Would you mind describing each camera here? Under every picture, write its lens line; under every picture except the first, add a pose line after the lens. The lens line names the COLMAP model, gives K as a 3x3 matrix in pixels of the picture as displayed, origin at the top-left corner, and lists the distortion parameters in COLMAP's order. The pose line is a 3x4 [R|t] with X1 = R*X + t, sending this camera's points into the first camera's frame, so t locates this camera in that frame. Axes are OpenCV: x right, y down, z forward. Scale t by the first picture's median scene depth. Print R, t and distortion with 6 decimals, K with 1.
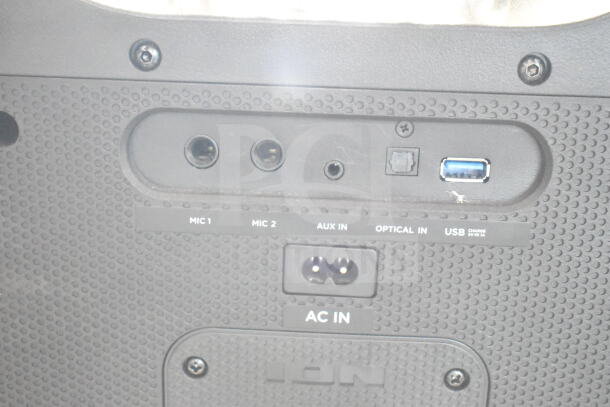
lens RADIAL K [[836.7, 0, 304.3], [0, 836.7, 202.3], [0, 0, 1]] dist [-0.052672, 0.000000]
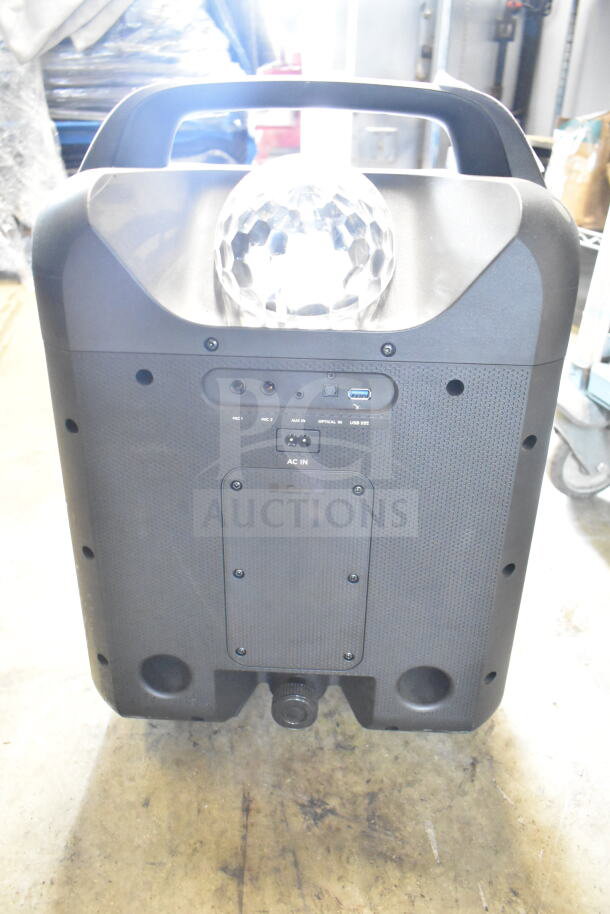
lens RADIAL K [[813.2, 0, 305.0], [0, 813.2, 457.6], [0, 0, 1]] dist [-0.008706, -0.000375]
pose [[0.999876, -0.008554, -0.013239, 0.077977], [0.010284, 0.990572, 0.136609, -0.164980], [0.011945, -0.136728, 0.990537, -1.109852]]
